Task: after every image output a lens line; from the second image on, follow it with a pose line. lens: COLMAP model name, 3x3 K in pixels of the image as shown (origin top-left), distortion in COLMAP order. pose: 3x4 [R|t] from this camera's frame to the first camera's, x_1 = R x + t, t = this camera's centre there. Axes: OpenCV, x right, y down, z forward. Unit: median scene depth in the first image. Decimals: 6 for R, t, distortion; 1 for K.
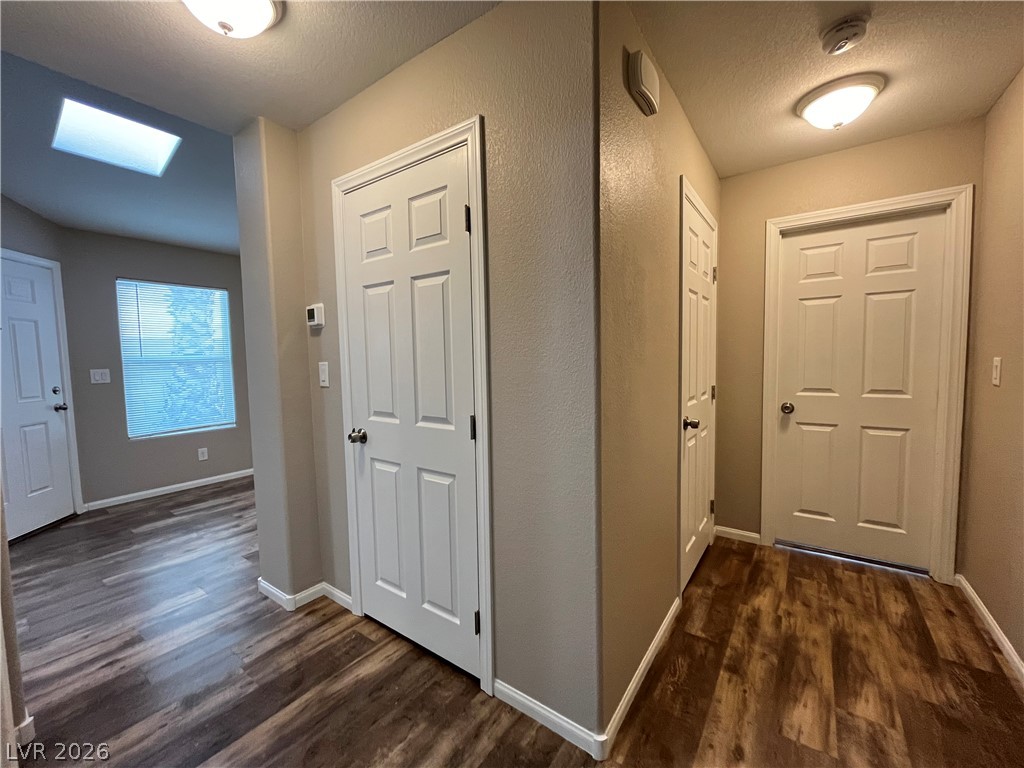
lens RADIAL K [[416.4, 0, 512.0], [0, 416.4, 384.0], [0, 0, 1]] dist [-0.004309, 0.000066]
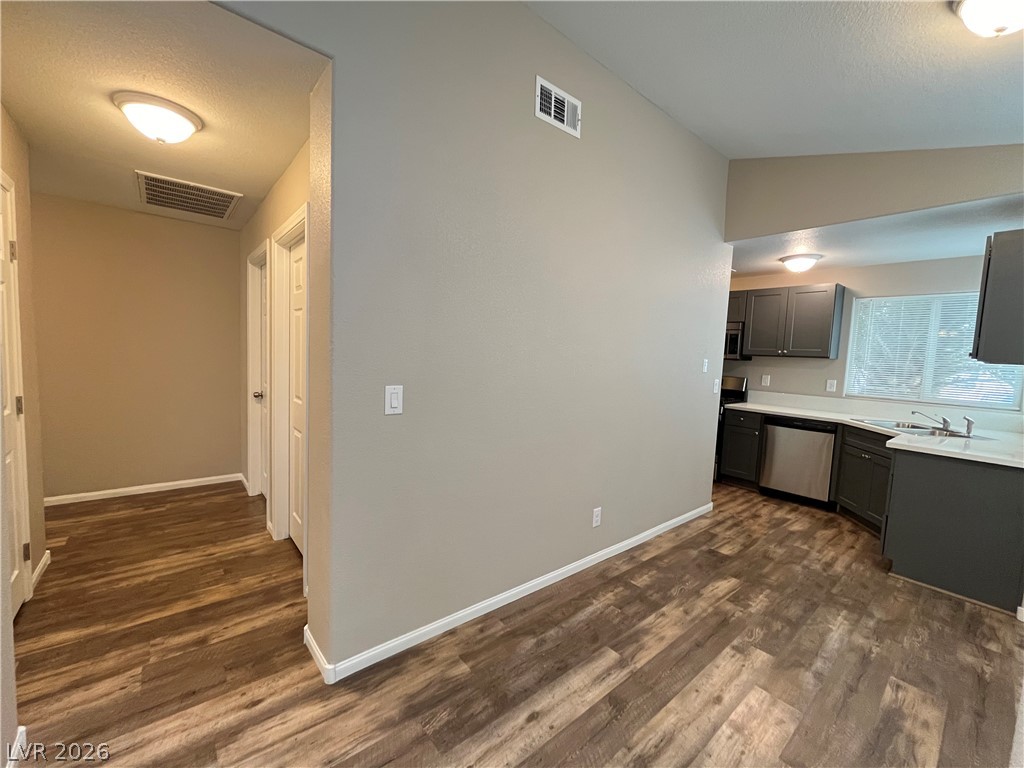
lens RADIAL K [[414.0, 0, 507.9], [0, 414.0, 387.3], [0, 0, 1]] dist [-0.000786, 0.000071]
pose [[-0.967059, -0.047817, 0.250020, -0.992618], [-0.013072, 0.990231, 0.138823, -0.081466], [-0.254216, 0.130982, -0.958237, 0.953897]]
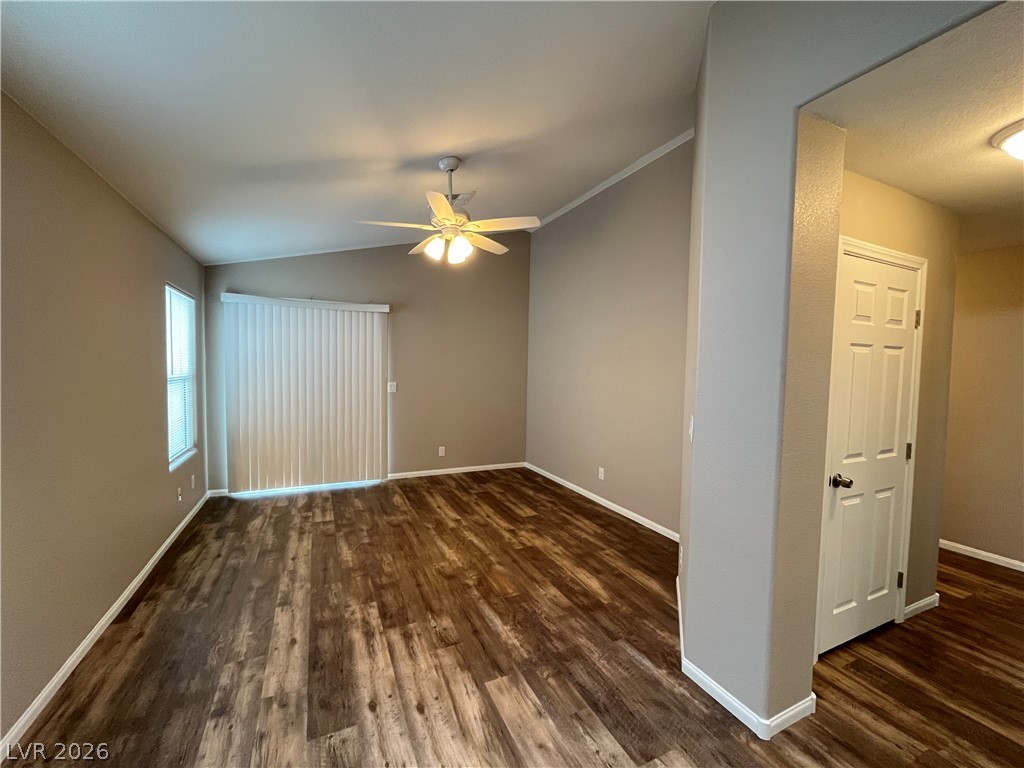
lens RADIAL K [[416.4, 0, 512.0], [0, 416.4, 384.0], [0, 0, 1]] dist [-0.004309, 0.000066]
pose [[0.486783, -0.014907, 0.873396, -1.095830], [0.026959, 0.999634, 0.002037, -0.095475], [-0.873107, 0.022554, 0.487007, 0.782231]]
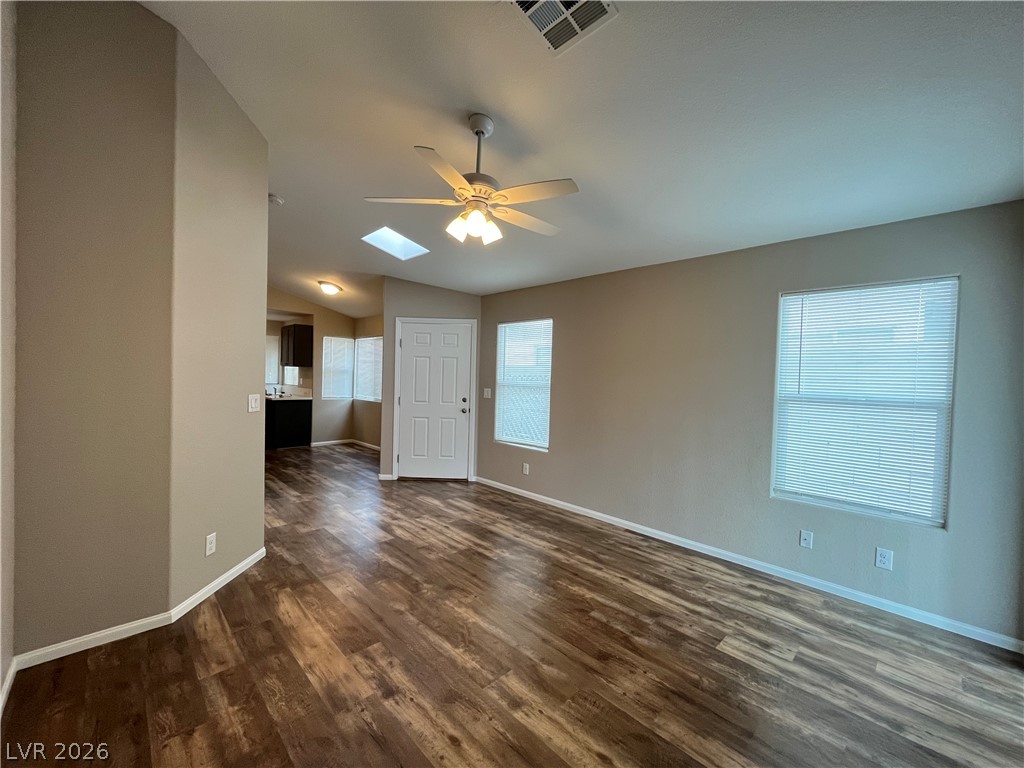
lens RADIAL K [[416.4, 0, 512.0], [0, 416.4, 384.0], [0, 0, 1]] dist [-0.004309, 0.000066]
pose [[-0.177419, 0.033463, -0.983566, 0.509808], [-0.083237, 0.995330, 0.048878, -0.156995], [0.980609, 0.090541, -0.173805, 1.625460]]
